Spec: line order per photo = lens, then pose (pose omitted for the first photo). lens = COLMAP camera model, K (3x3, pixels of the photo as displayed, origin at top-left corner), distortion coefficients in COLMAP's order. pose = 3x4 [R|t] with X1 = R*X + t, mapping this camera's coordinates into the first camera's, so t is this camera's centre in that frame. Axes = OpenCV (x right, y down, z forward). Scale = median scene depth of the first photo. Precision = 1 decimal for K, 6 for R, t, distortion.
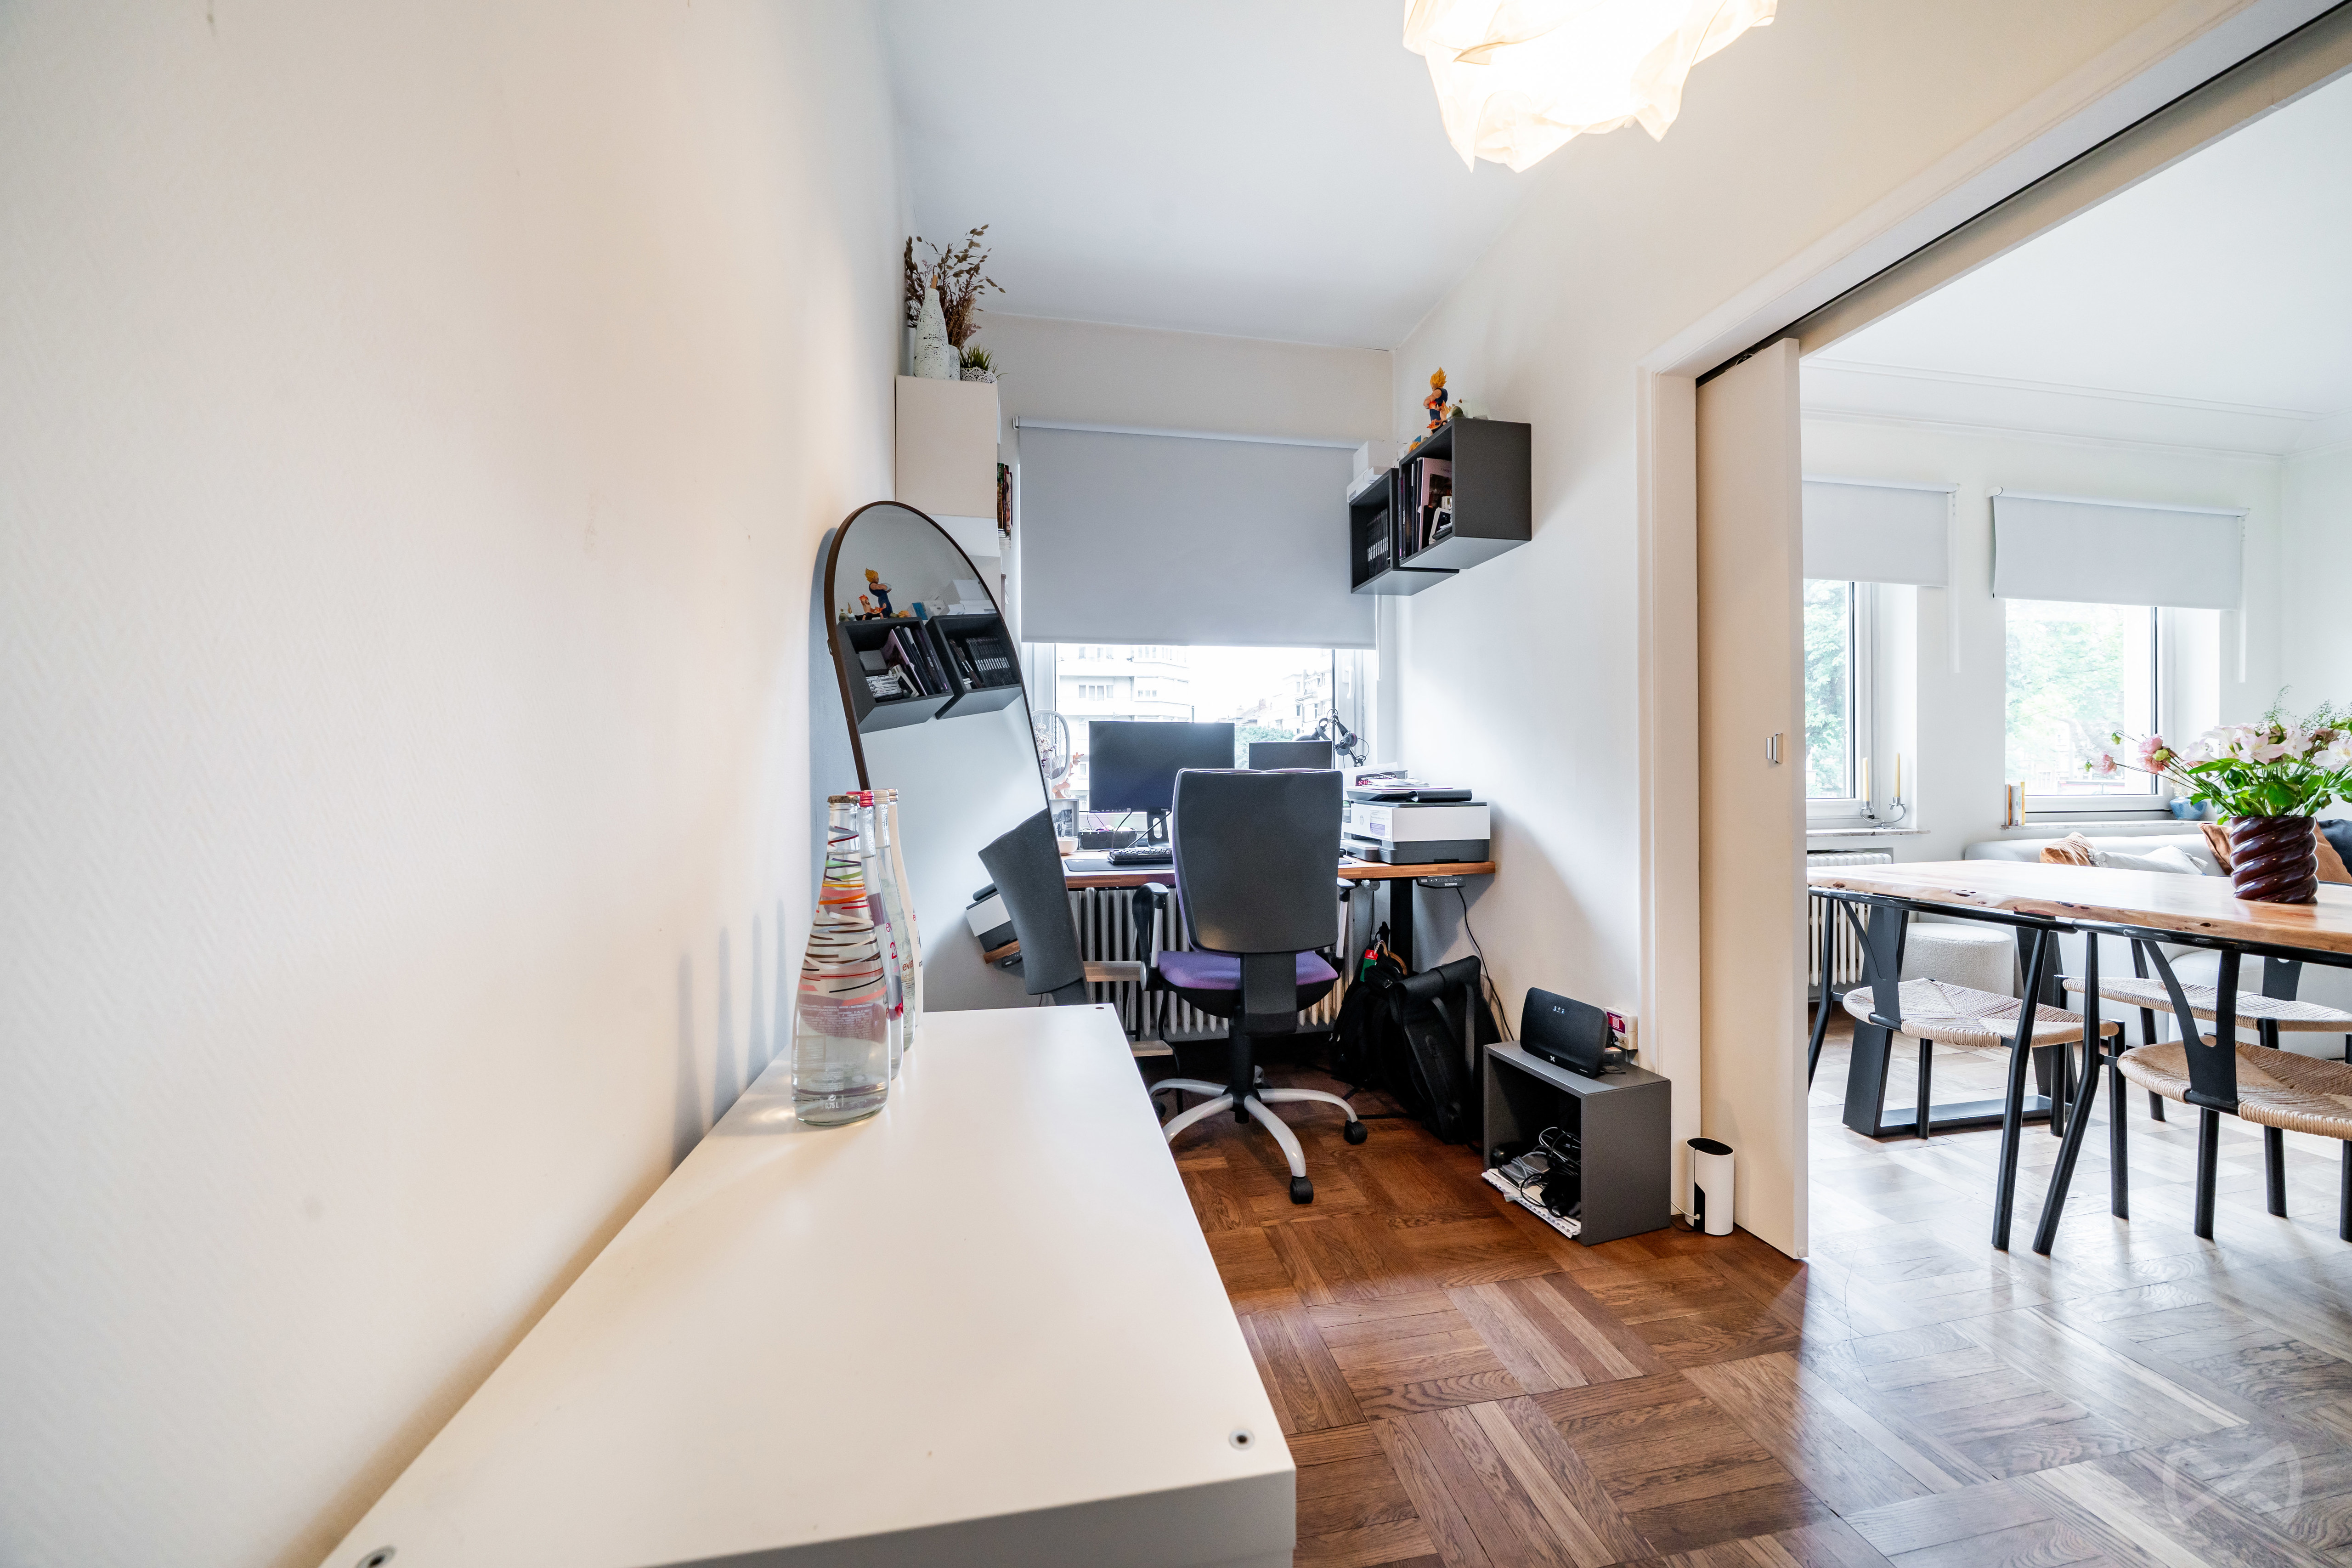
lens RADIAL K [[809.9, 0, 1172.5], [0, 809.9, 774.1], [0, 0, 1]] dist [-0.000345, 0.000076]
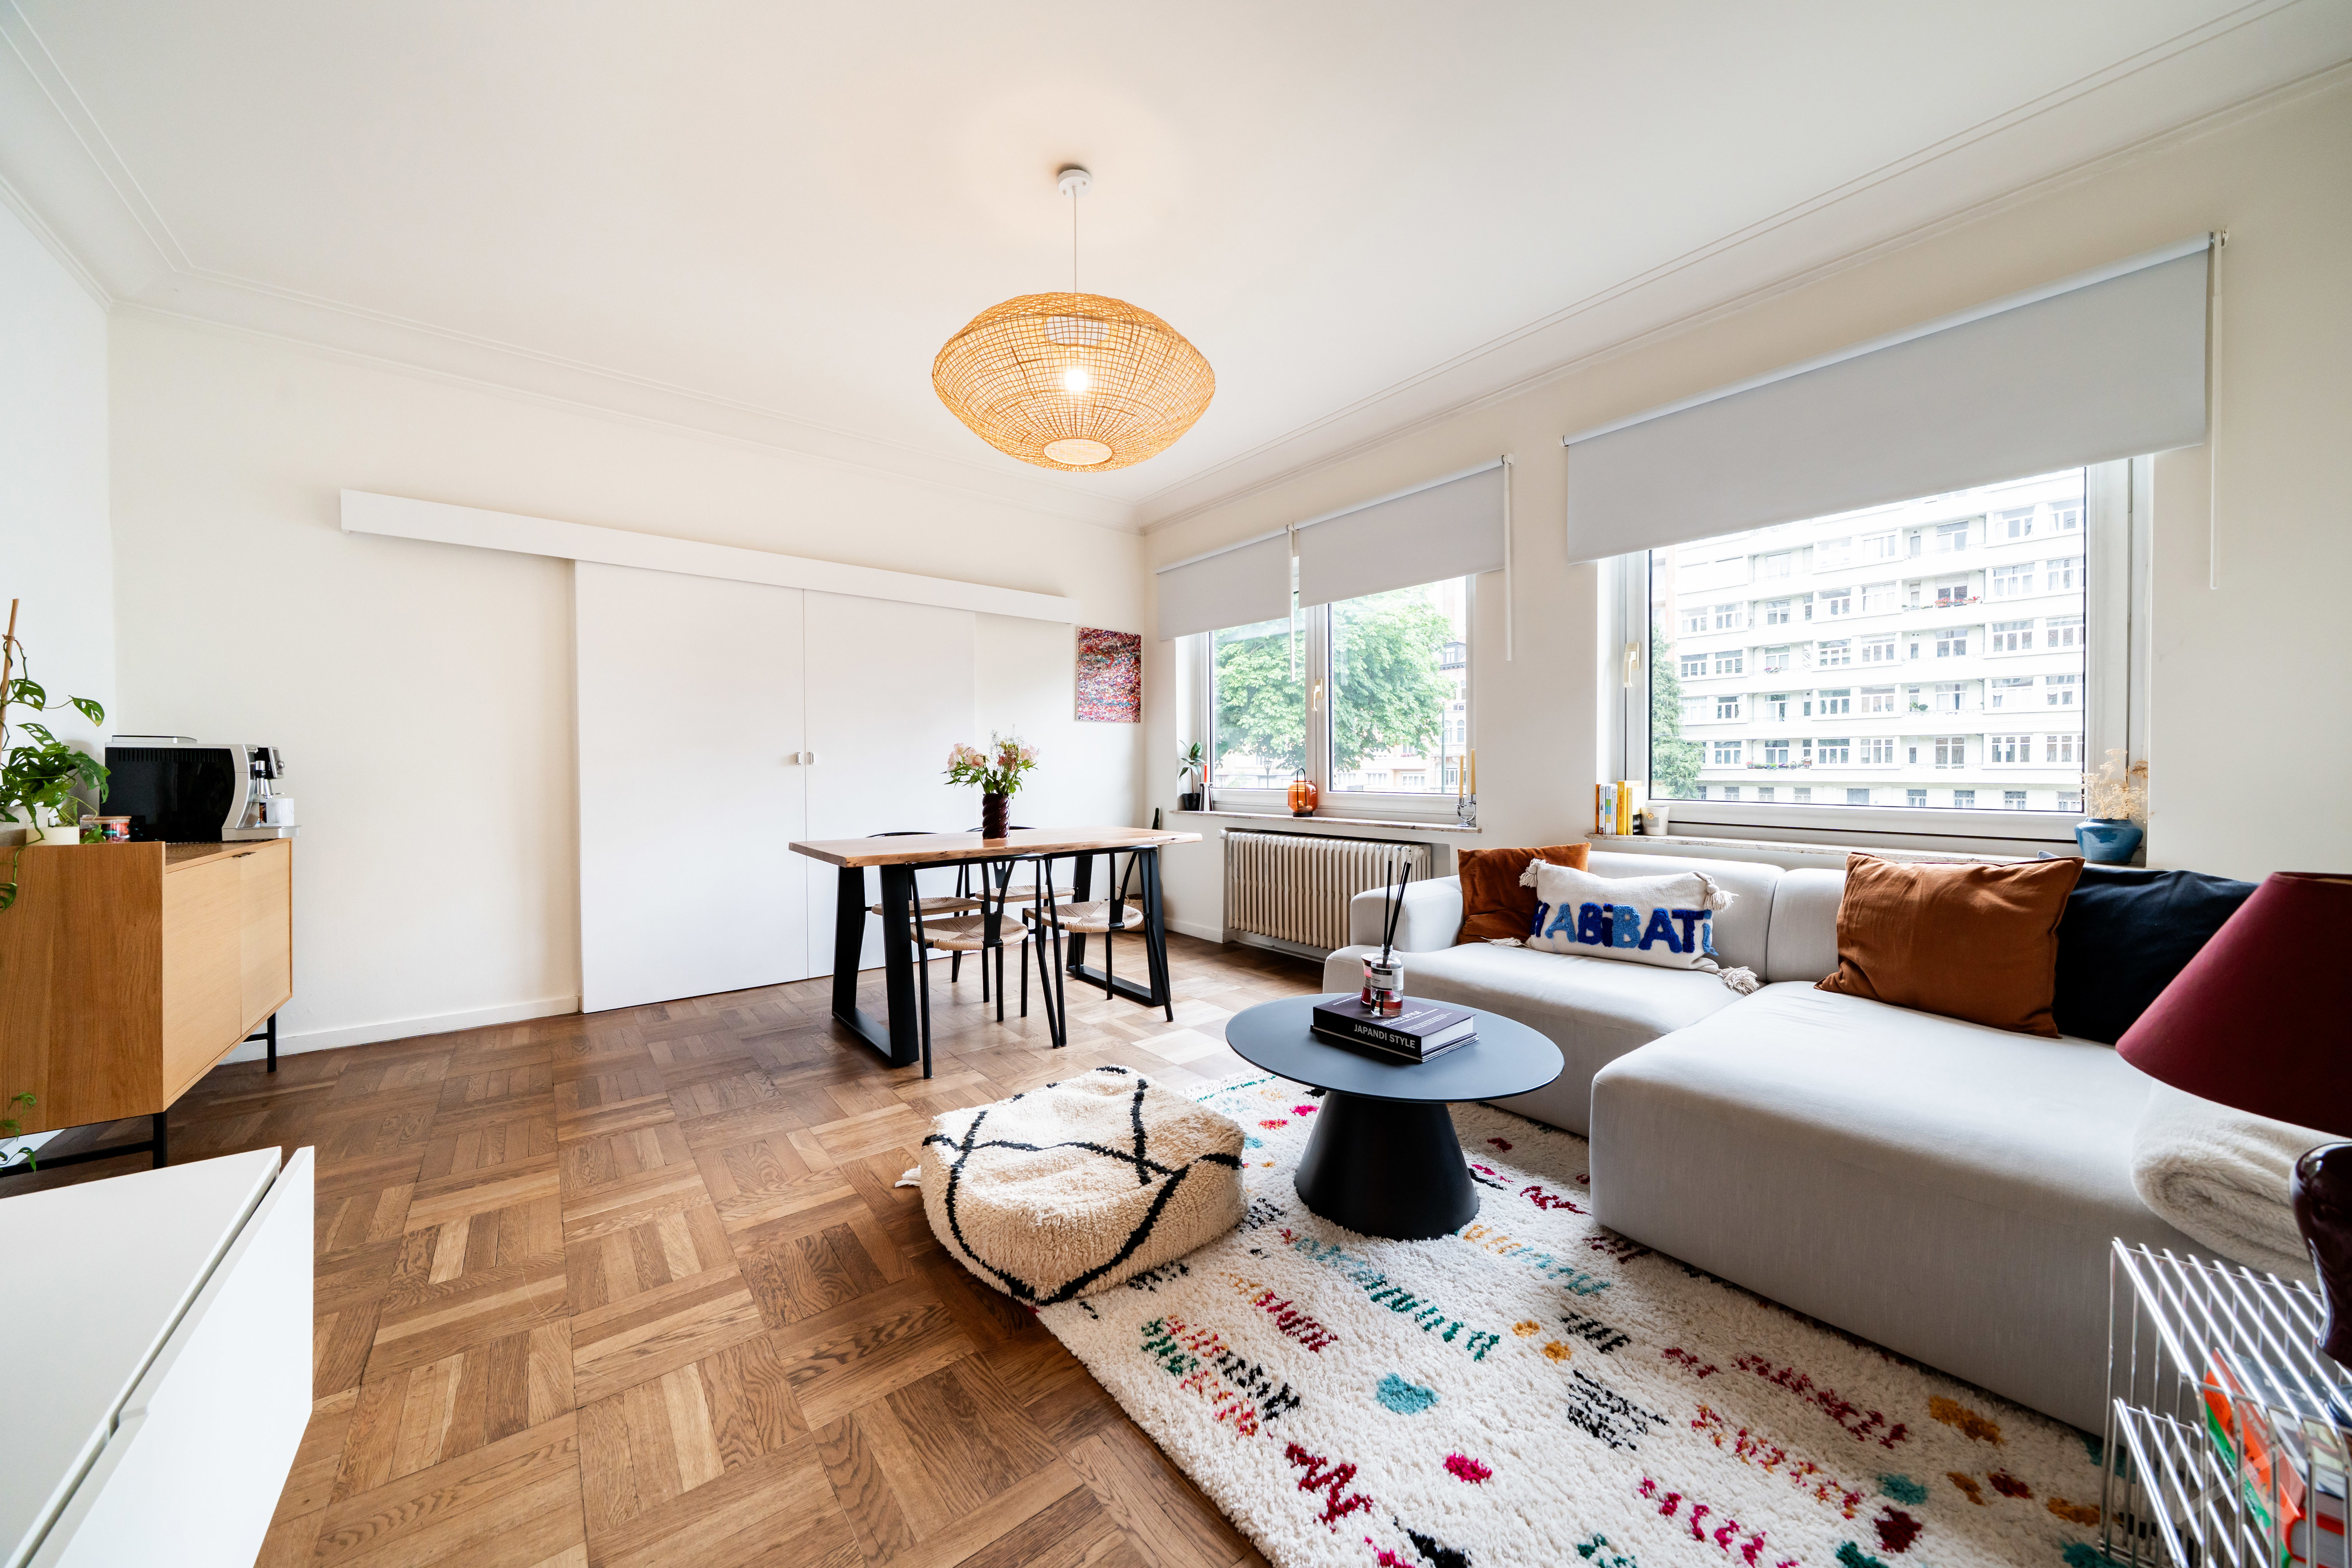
lens RADIAL K [[809.9, 0, 1172.5], [0, 809.9, 774.1], [0, 0, 1]] dist [-0.000345, 0.000076]
pose [[0.452431, 0.015137, -0.891671, 1.608247], [0.000206, 0.999854, 0.017078, -0.011888], [0.891800, -0.007910, 0.452361, 0.249460]]
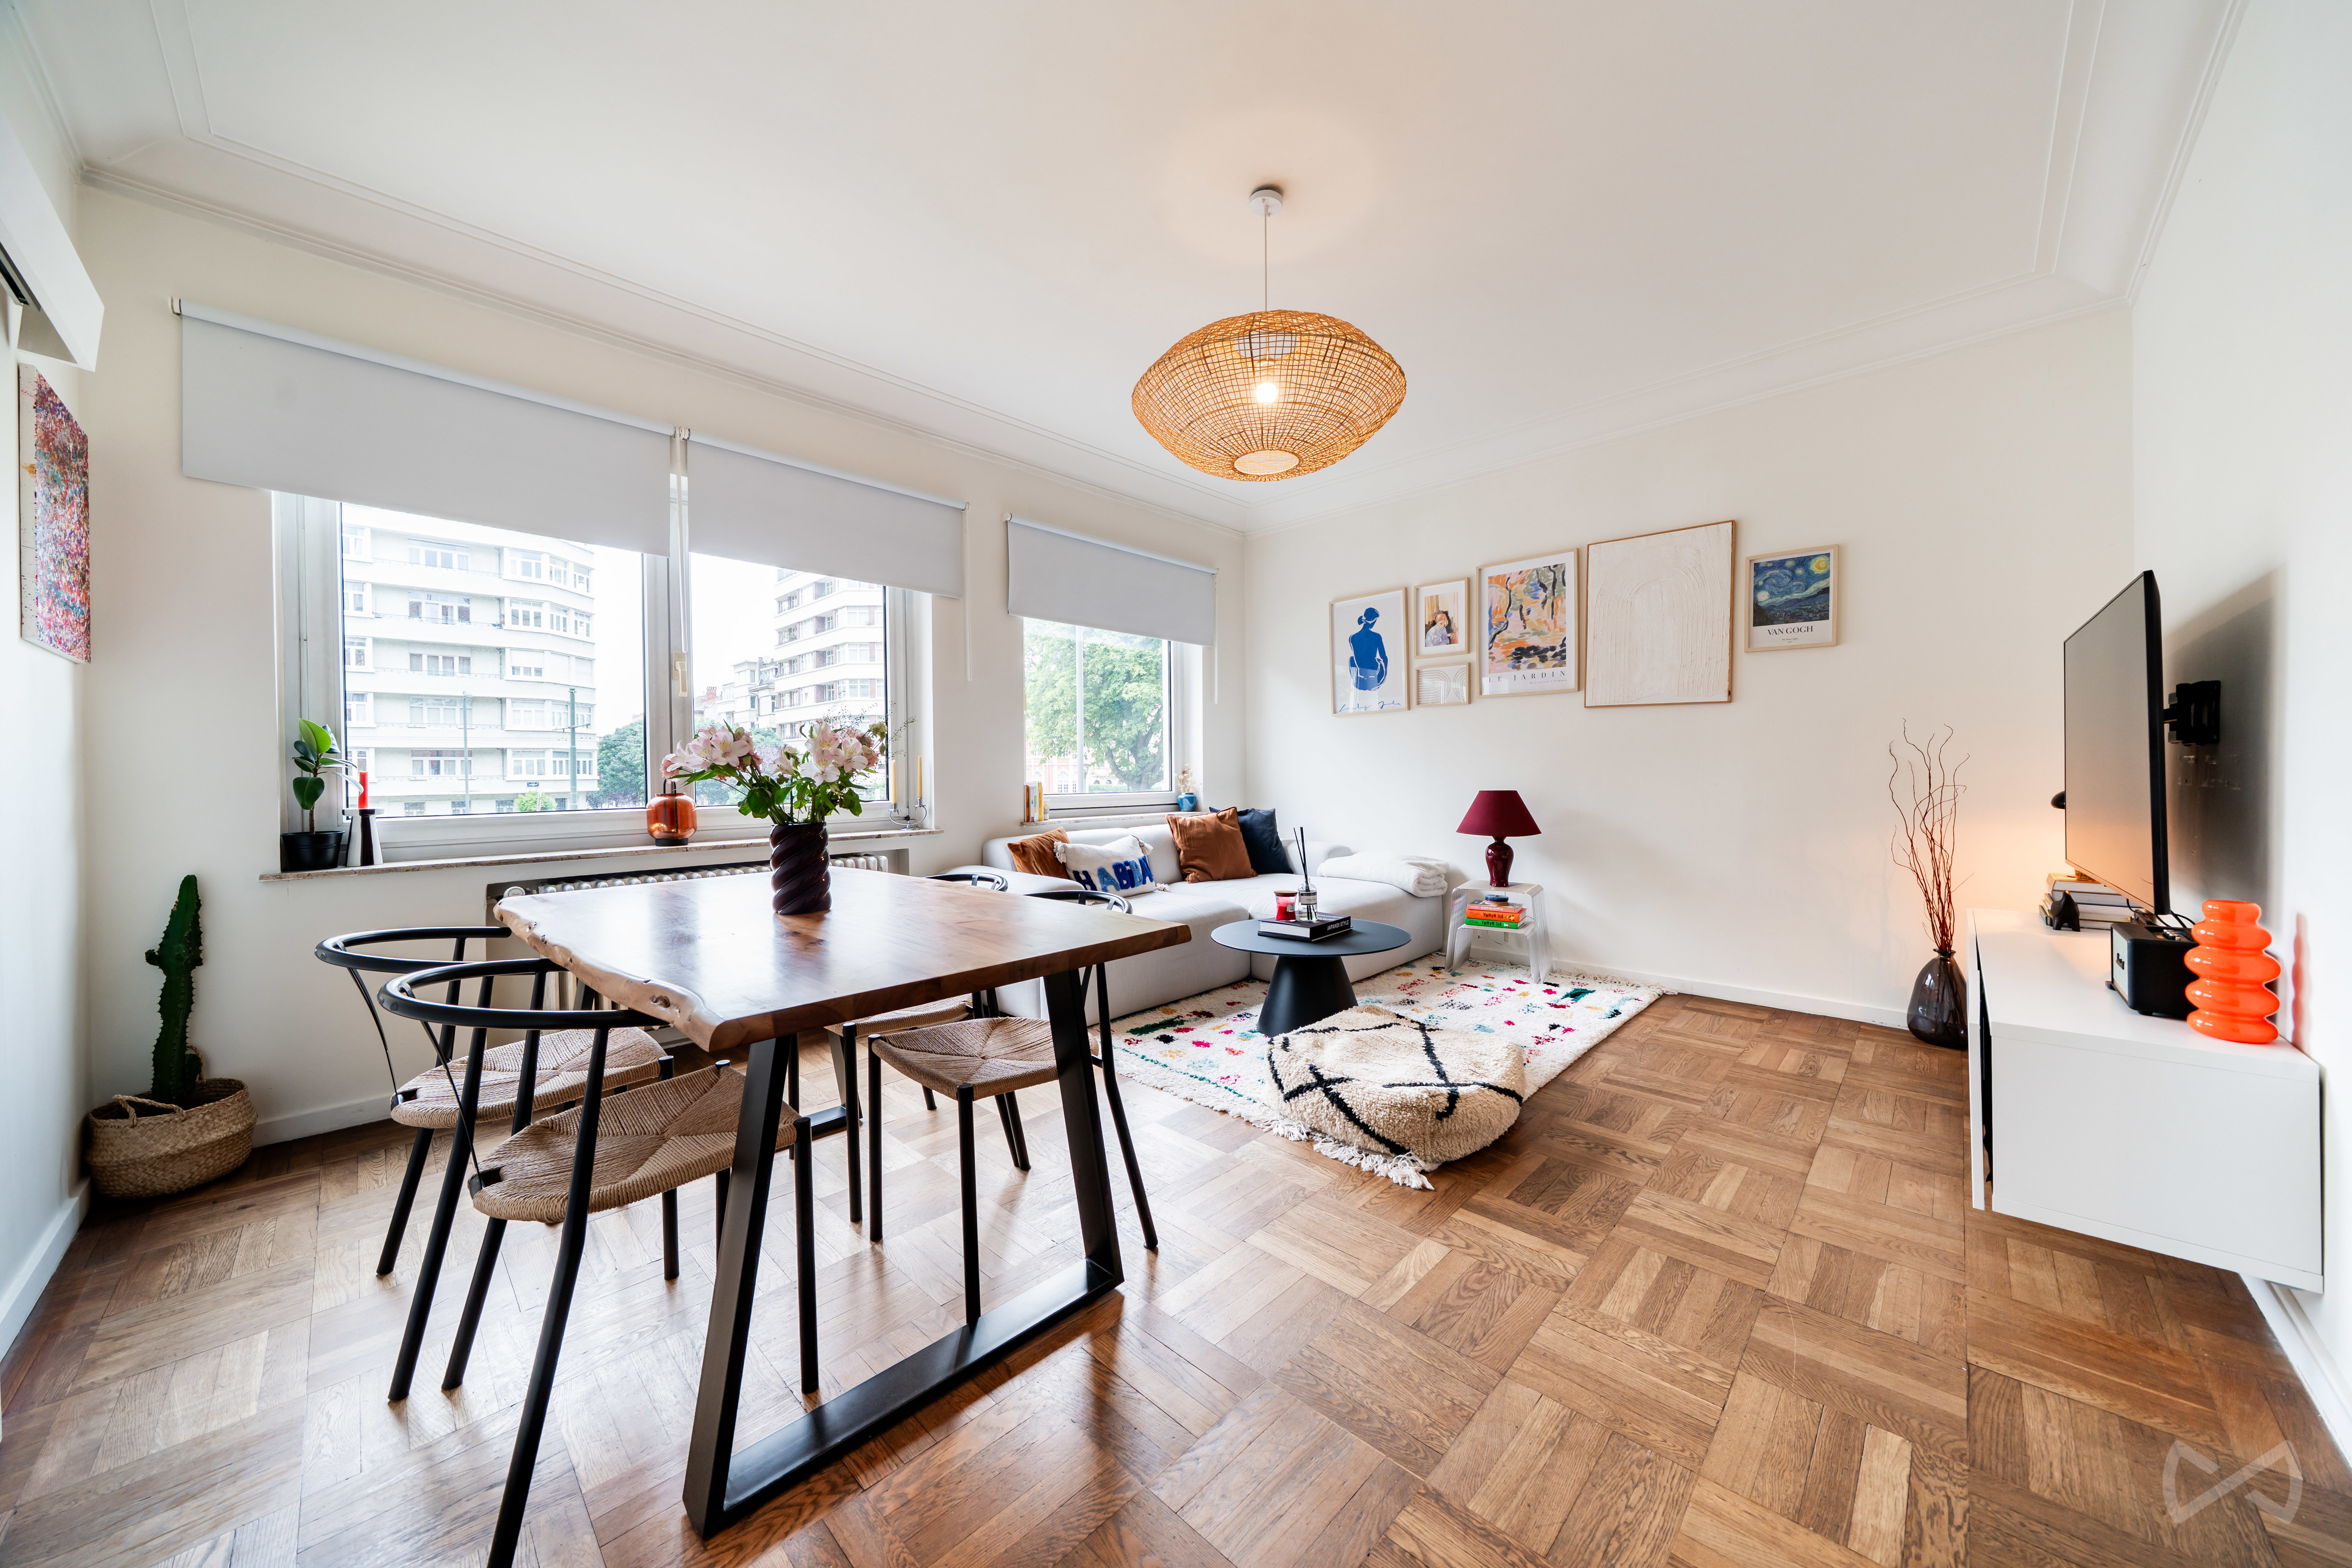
lens RADIAL K [[809.9, 0, 1172.5], [0, 809.9, 774.1], [0, 0, 1]] dist [-0.000345, 0.000076]
pose [[0.825215, -0.001417, 0.564817, 0.573679], [0.001060, 0.999999, 0.000959, -0.002988], [-0.564818, -0.000193, 0.825216, -0.024848]]
